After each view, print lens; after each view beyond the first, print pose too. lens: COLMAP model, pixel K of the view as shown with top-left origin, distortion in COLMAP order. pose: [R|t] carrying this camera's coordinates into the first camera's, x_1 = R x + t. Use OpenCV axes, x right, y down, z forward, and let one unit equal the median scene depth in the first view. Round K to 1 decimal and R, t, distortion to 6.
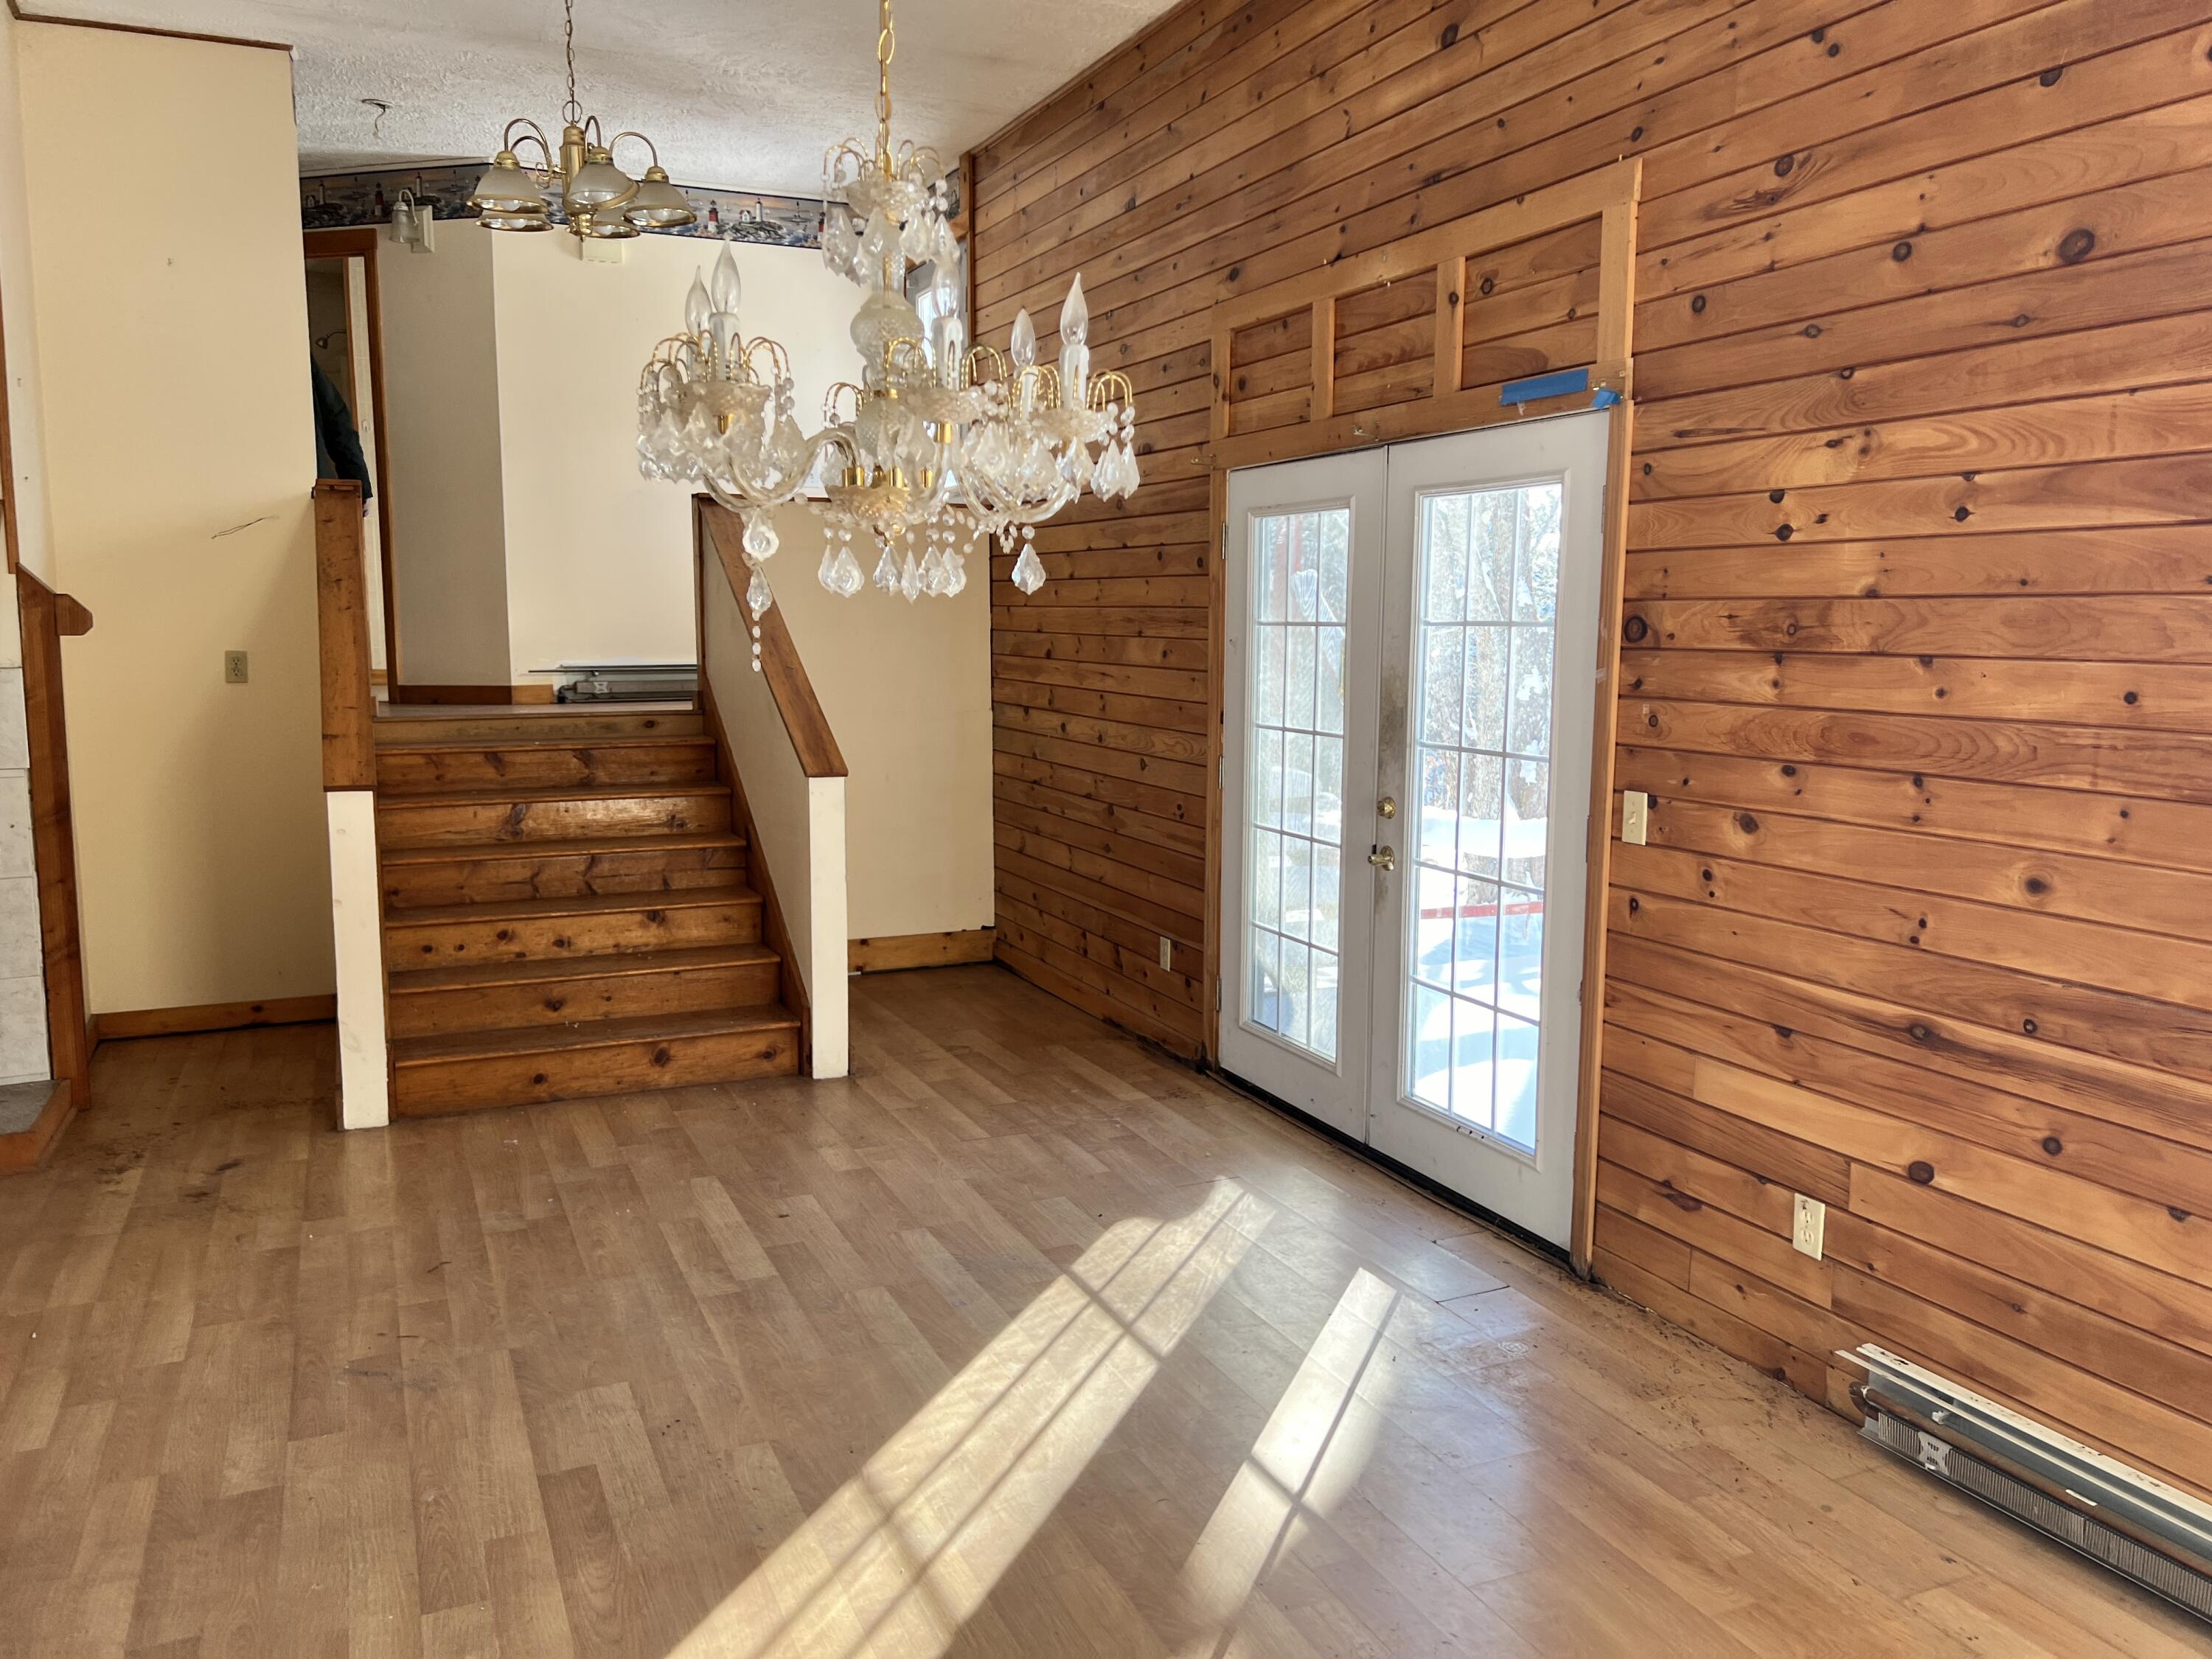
lens RADIAL K [[1670.2, 0, 1125.0], [0, 1670.2, 794.2], [0, 0, 1]] dist [0.052394, -0.055239]
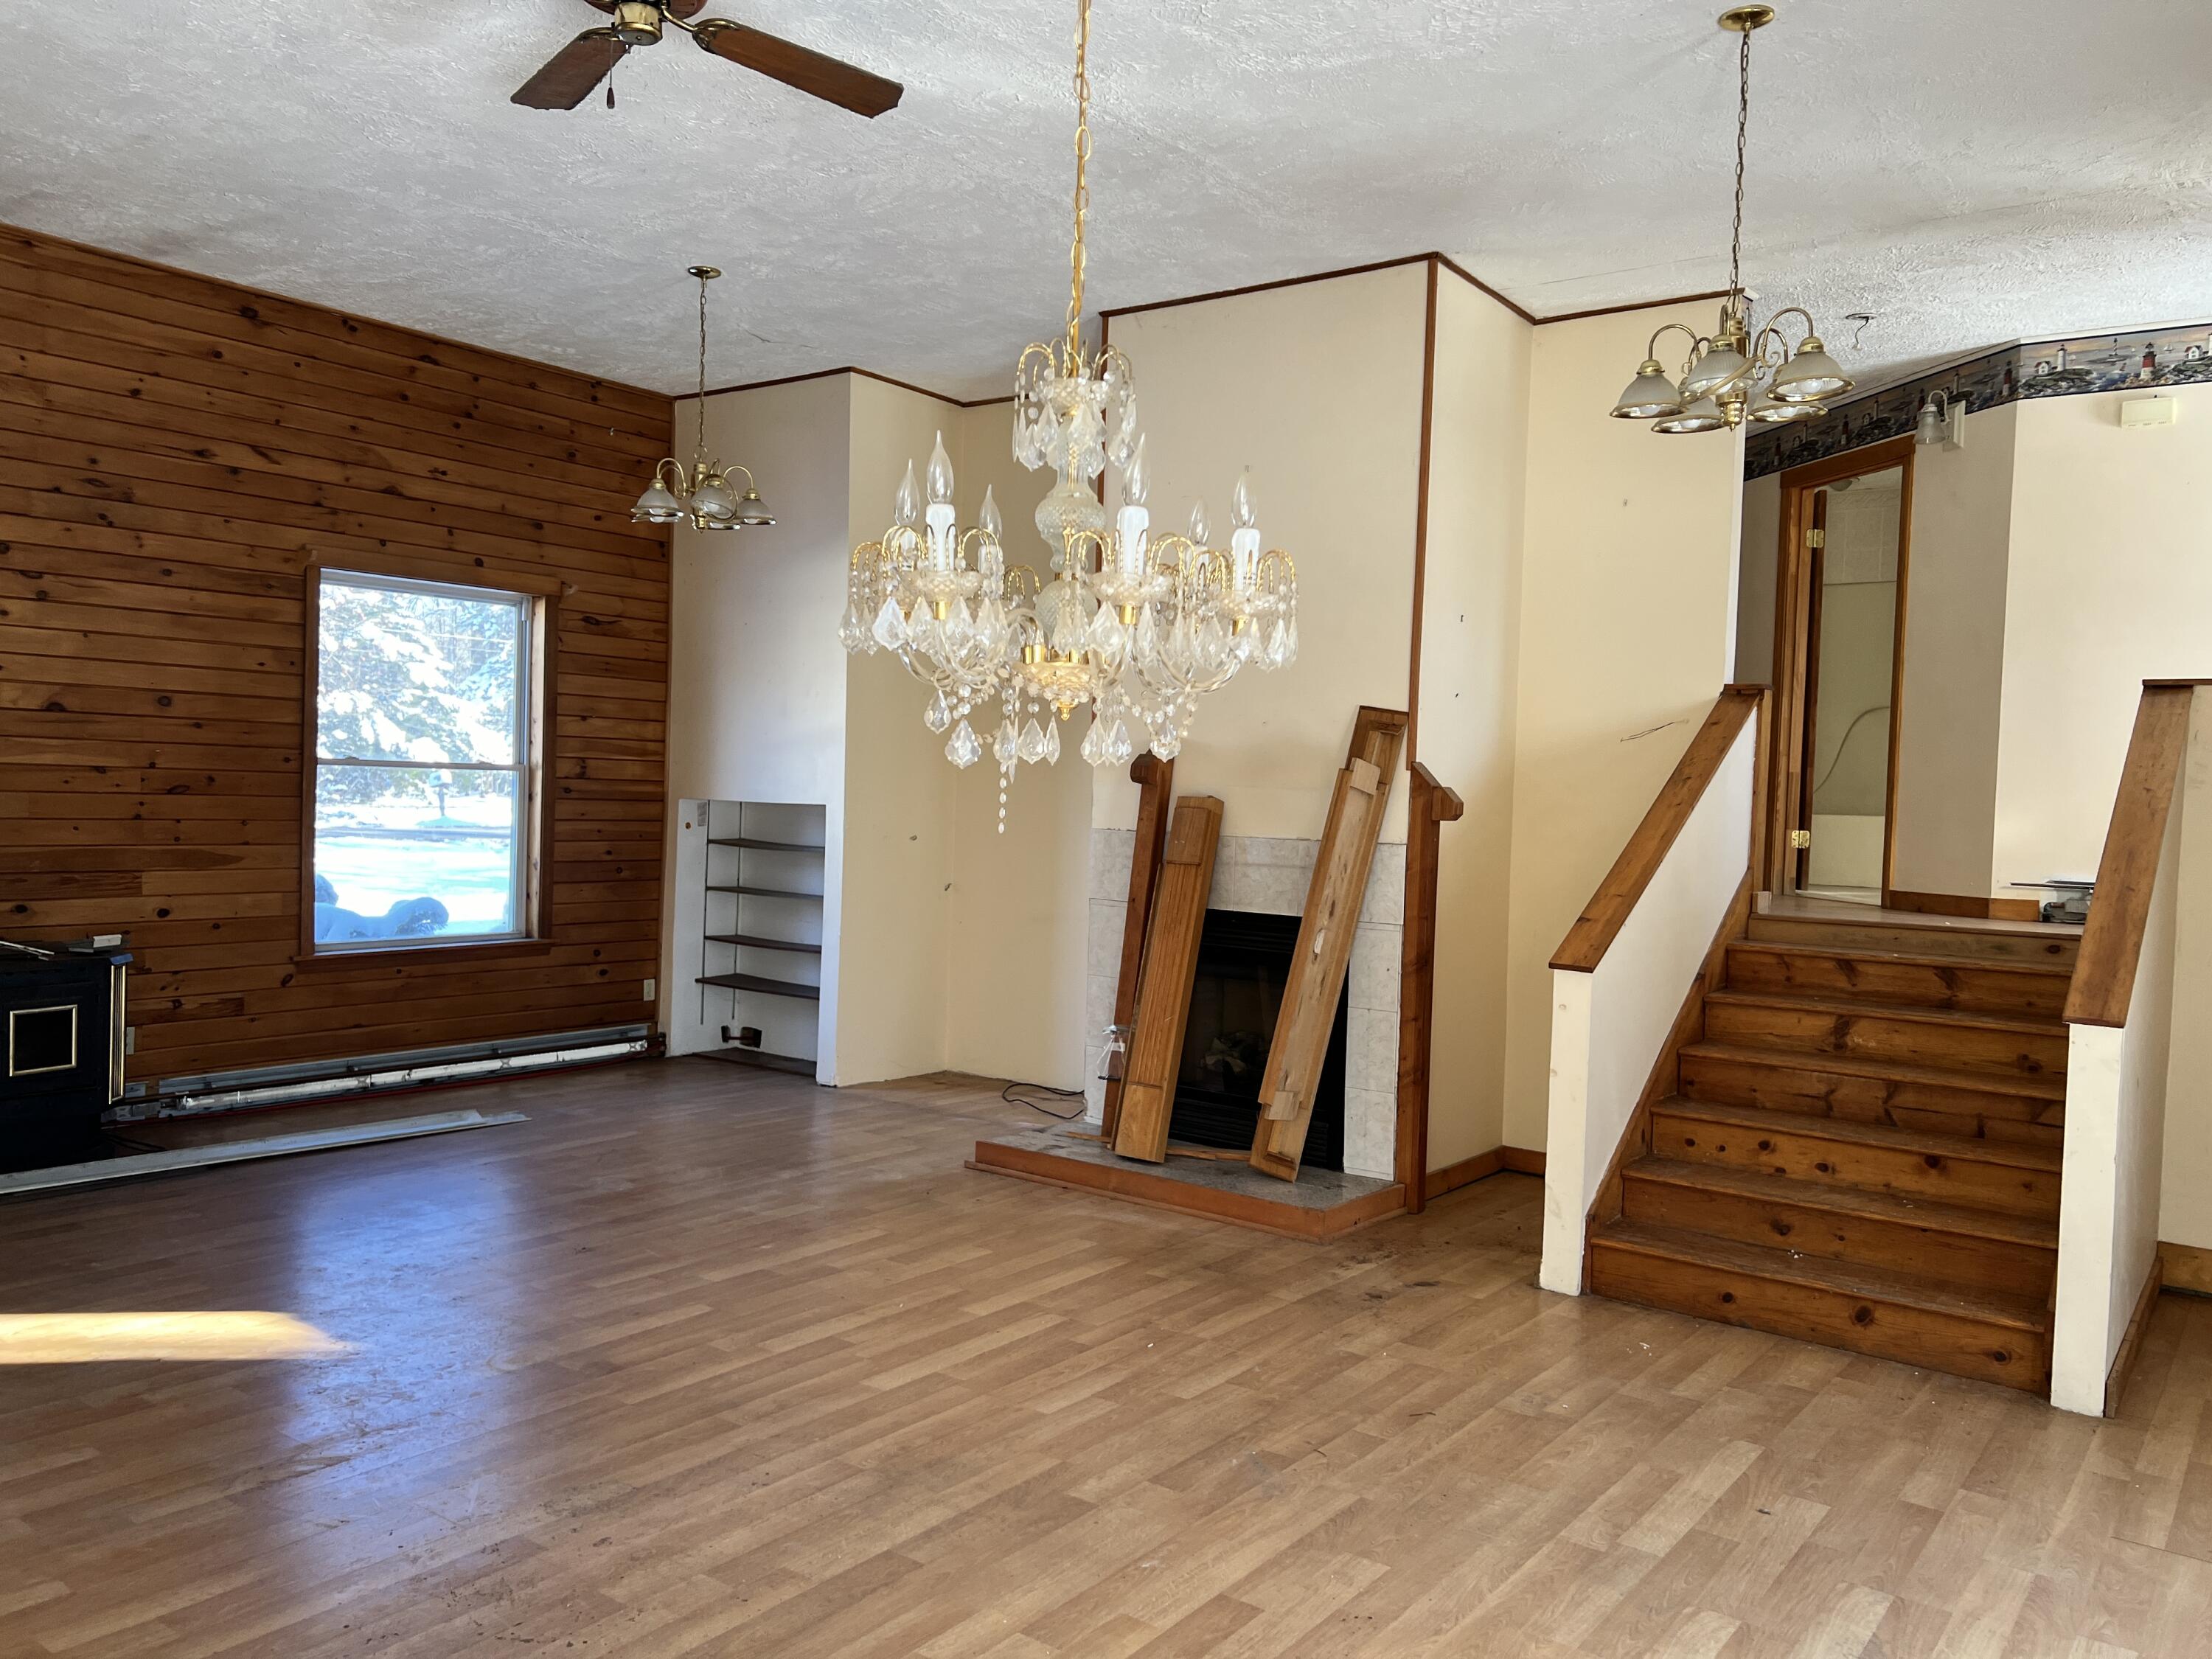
lens RADIAL K [[1670.2, 0, 1125.1], [0, 1670.2, 829.6], [0, 0, 1]] dist [0.052394, -0.055239]
pose [[0.481080, 0.036246, -0.875927, 0.366733], [-0.126408, 0.991572, -0.028395, -0.027242], [0.867516, 0.124384, 0.481607, 0.248248]]
